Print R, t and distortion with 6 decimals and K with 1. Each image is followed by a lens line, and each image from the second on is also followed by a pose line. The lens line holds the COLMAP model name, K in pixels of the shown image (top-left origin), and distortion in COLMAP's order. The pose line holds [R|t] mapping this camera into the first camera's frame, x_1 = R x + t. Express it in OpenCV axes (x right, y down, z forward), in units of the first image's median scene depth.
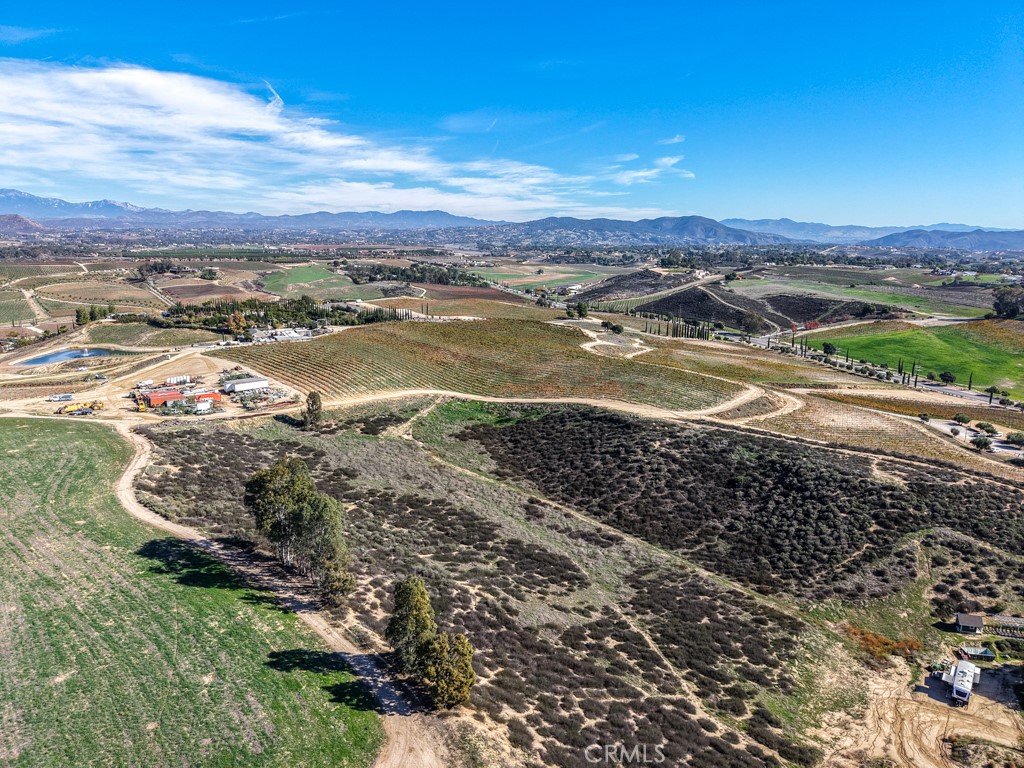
lens RADIAL K [[685.6, 0, 513.8], [0, 685.6, 381.1], [0, 0, 1]] dist [0.040979, -0.046034]
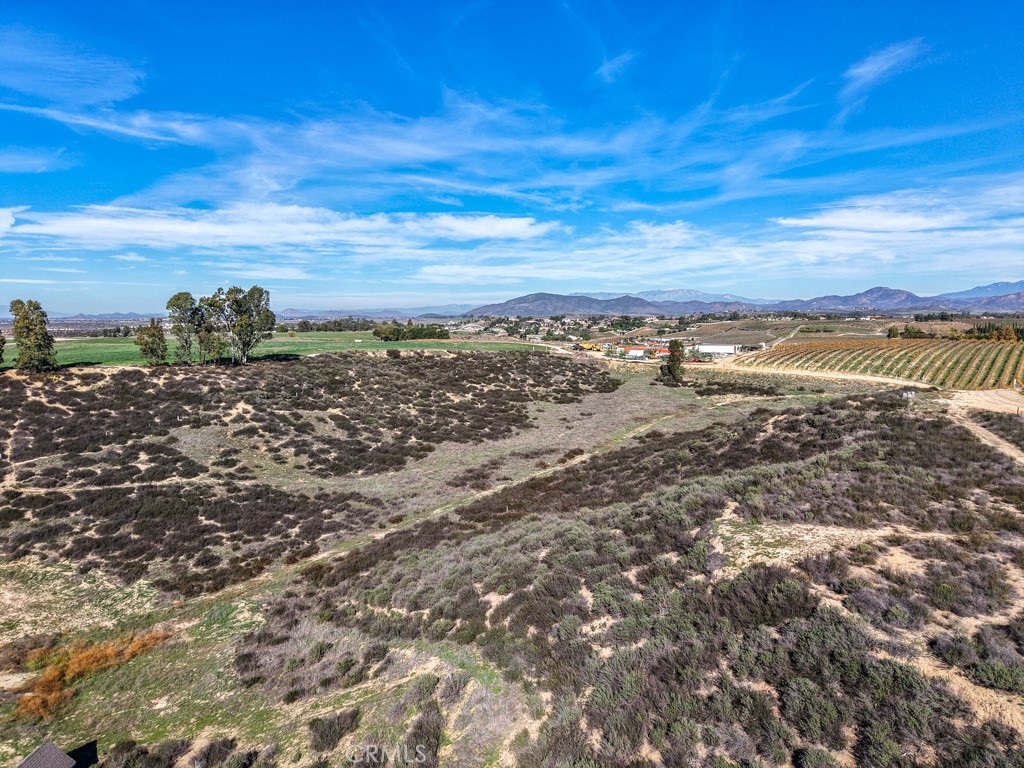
lens RADIAL K [[685.6, 0, 514.6], [0, 685.6, 386.4], [0, 0, 1]] dist [0.040979, -0.046034]
pose [[0.193765, 0.088728, -0.977027, 0.675164], [-0.190784, 0.980297, 0.051188, 0.085697], [0.962318, 0.176483, 0.206875, 0.770616]]
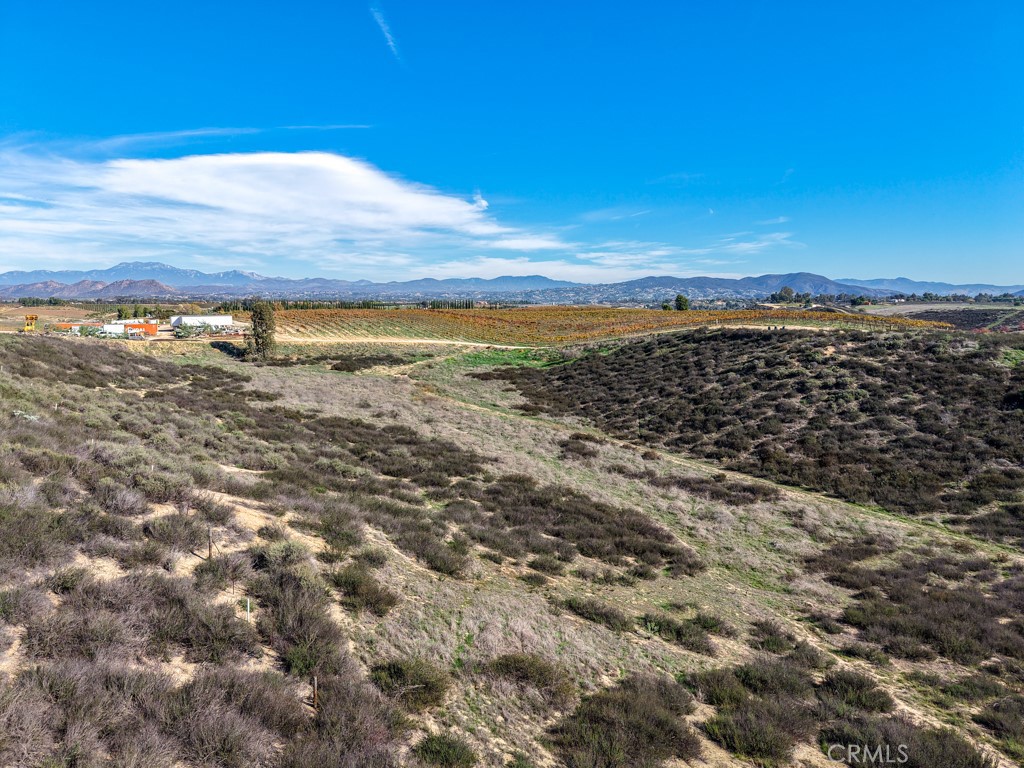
lens RADIAL K [[685.6, 0, 512.6], [0, 685.6, 371.1], [0, 0, 1]] dist [0.040979, -0.046034]
pose [[0.989700, 0.002693, -0.143128, 0.049941], [-0.017746, 0.994419, -0.103997, 0.176928], [0.142049, 0.105466, 0.984225, 0.482380]]
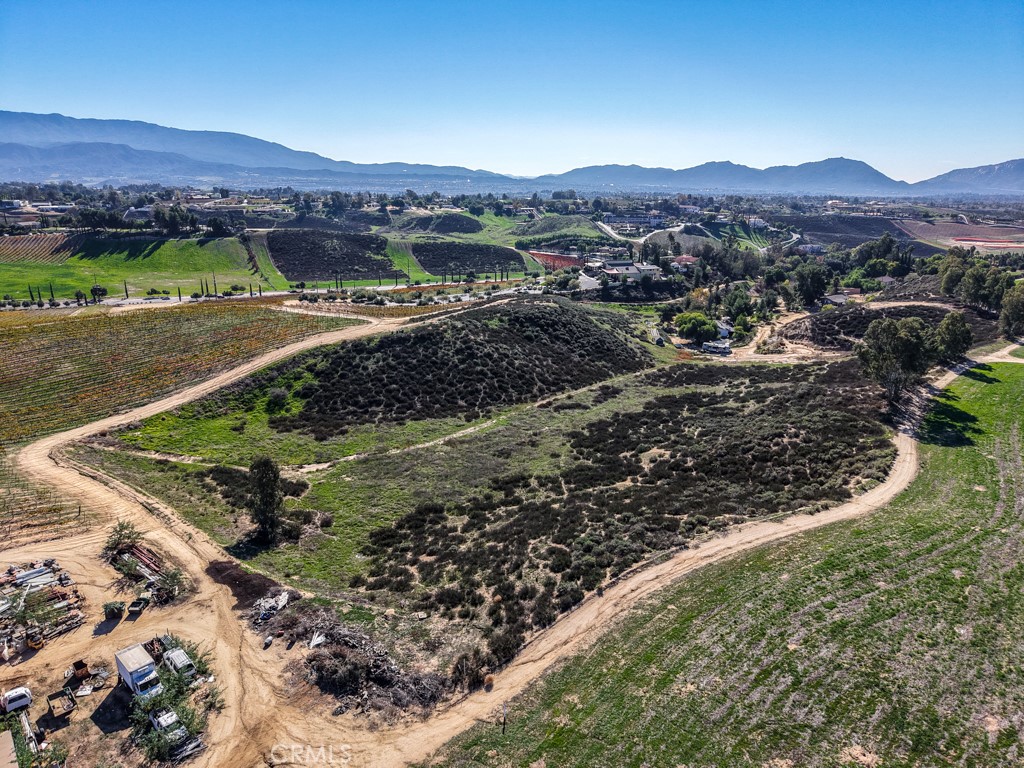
lens RADIAL K [[685.6, 0, 506.0], [0, 685.6, 386.5], [0, 0, 1]] dist [0.040979, -0.046034]
pose [[-0.078783, -0.301609, 0.950171, -0.880474], [0.190130, 0.931092, 0.311318, -0.167091], [-0.978593, 0.205183, -0.016009, 1.042040]]
